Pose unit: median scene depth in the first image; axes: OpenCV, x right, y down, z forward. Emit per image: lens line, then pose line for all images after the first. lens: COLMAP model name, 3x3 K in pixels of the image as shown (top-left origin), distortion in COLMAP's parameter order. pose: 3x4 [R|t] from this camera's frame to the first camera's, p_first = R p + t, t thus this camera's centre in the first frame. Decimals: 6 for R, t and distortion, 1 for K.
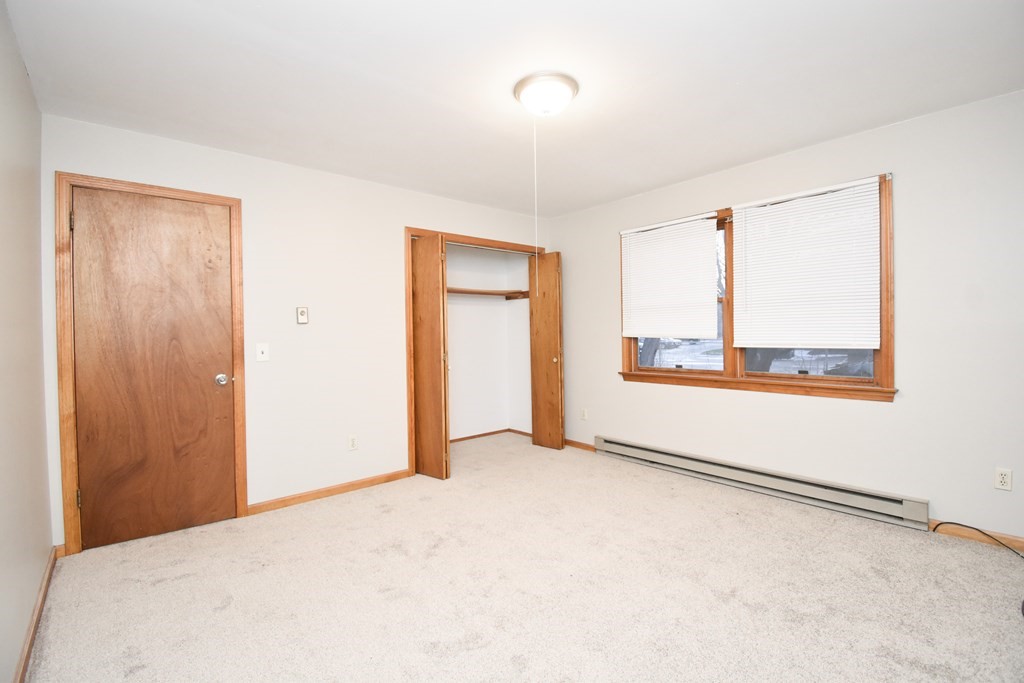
lens RADIAL K [[467.7, 0, 514.3], [0, 467.7, 338.9], [0, 0, 1]] dist [0.021684, -0.030742]
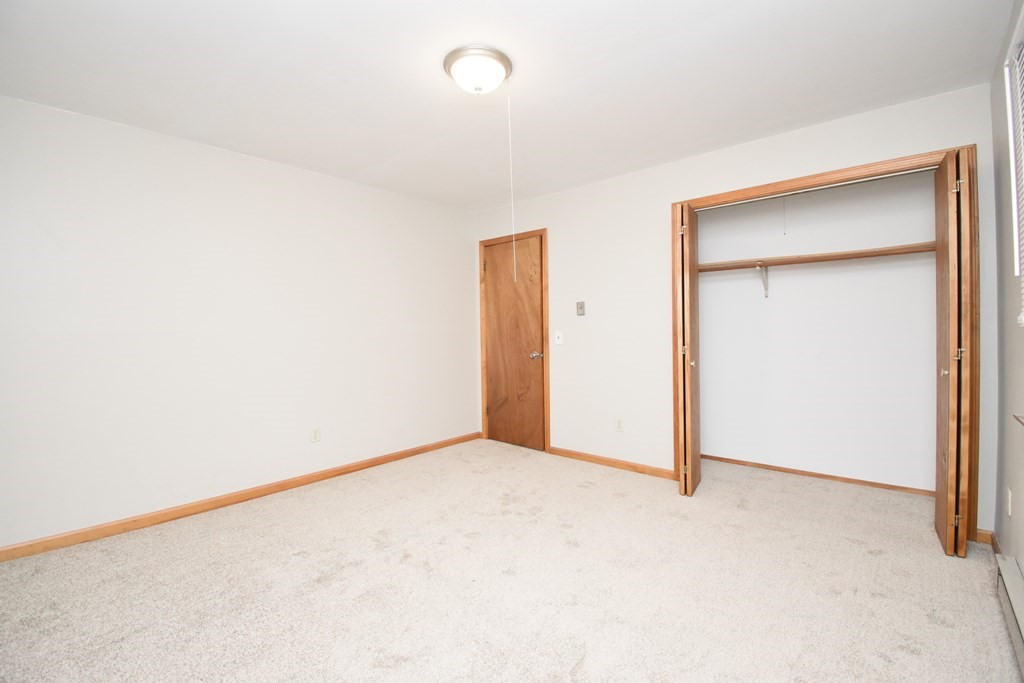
lens RADIAL K [[467.7, 0, 514.3], [0, 467.7, 338.9], [0, 0, 1]] dist [0.021684, -0.030742]
pose [[0.105495, 0.026979, -0.994054, 0.879754], [-0.004585, 0.999634, 0.026644, -0.002654], [0.994409, 0.001747, 0.105581, 0.820814]]
